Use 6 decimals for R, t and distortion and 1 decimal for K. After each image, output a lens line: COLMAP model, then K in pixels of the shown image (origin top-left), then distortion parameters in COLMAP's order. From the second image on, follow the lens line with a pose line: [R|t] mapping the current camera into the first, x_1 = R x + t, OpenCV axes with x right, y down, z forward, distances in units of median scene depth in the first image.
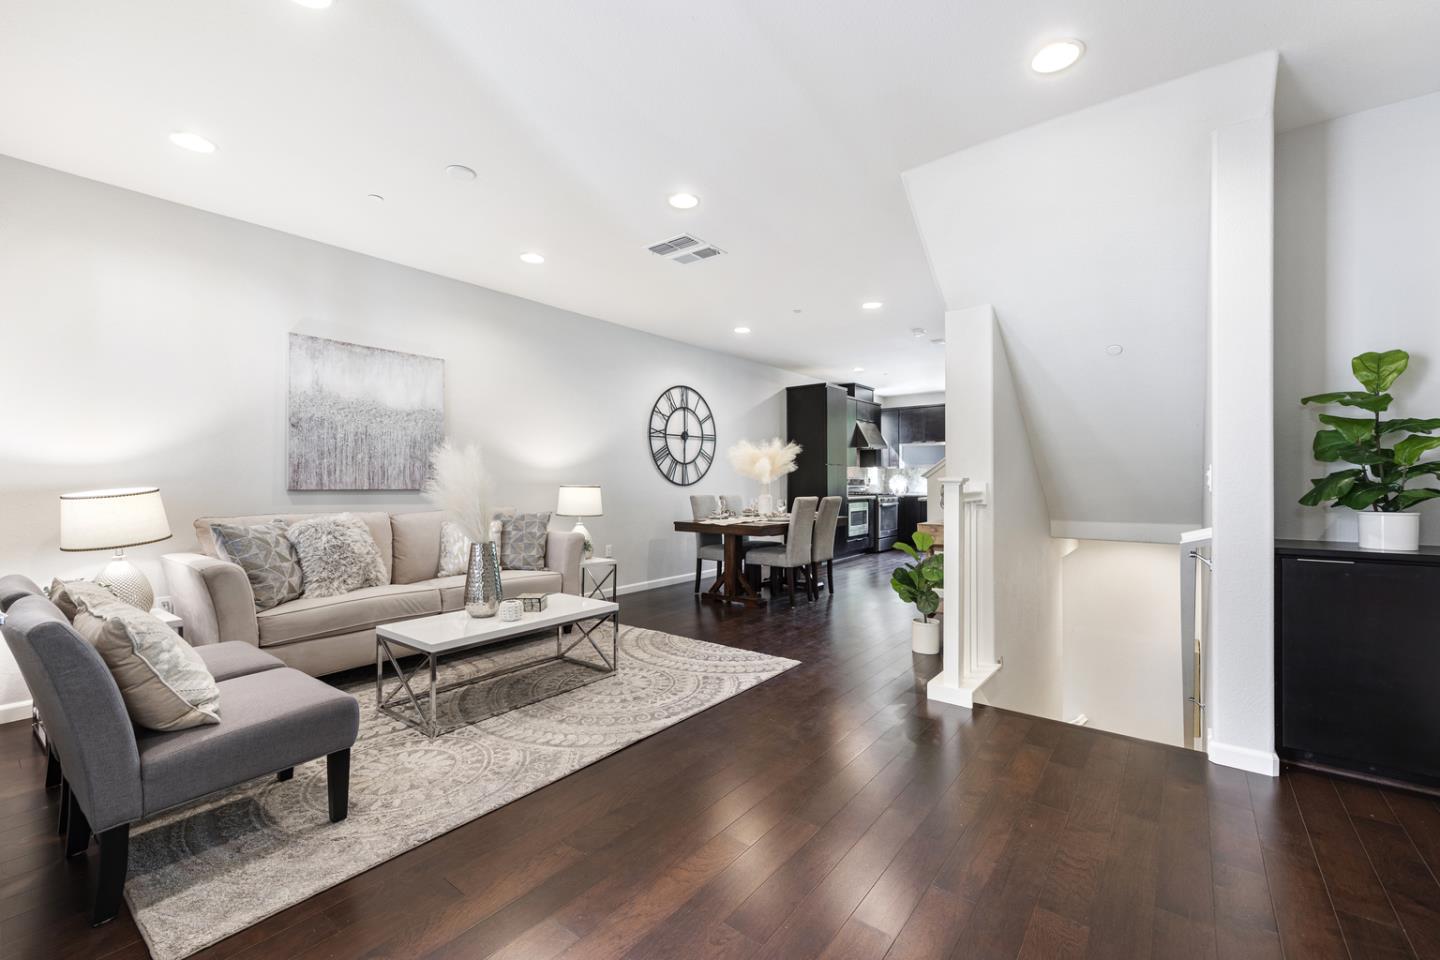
lens RADIAL K [[601.3, 0, 730.1], [0, 601.3, 484.2], [0, 0, 1]] dist [0.010147, -0.000019]
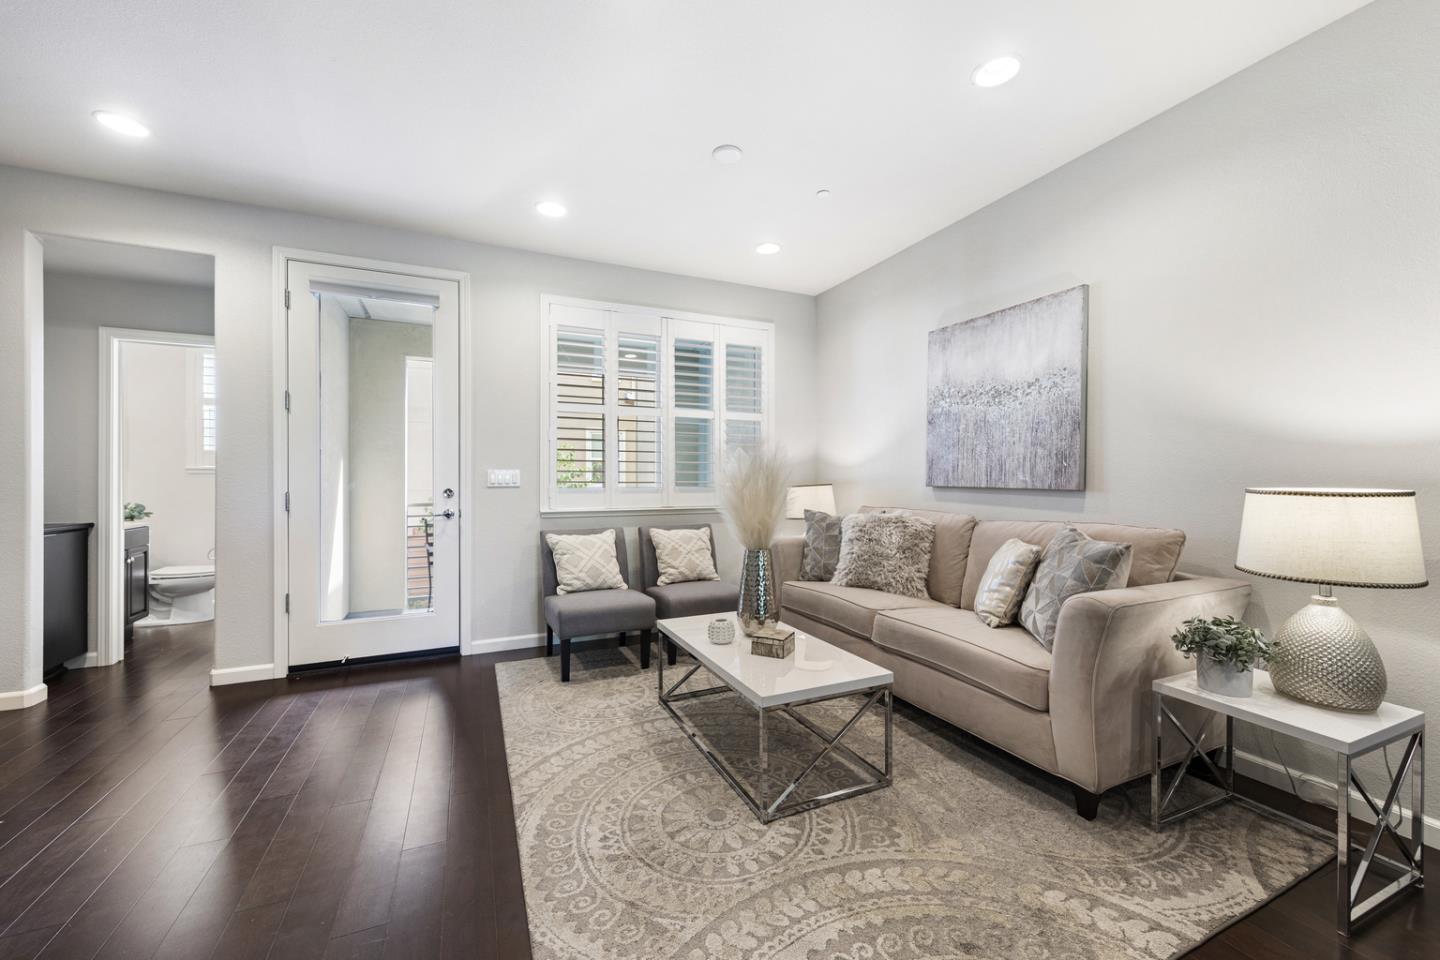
lens RADIAL K [[565.6, 0, 722.1], [0, 565.6, 479.3], [0, 0, 1]] dist [0.012362, -0.000378]
pose [[-0.480467, 0.001031, -0.877012, 0.240083], [-0.004292, 0.999985, 0.003527, -0.003709], [0.877002, 0.005459, -0.480456, 0.999976]]
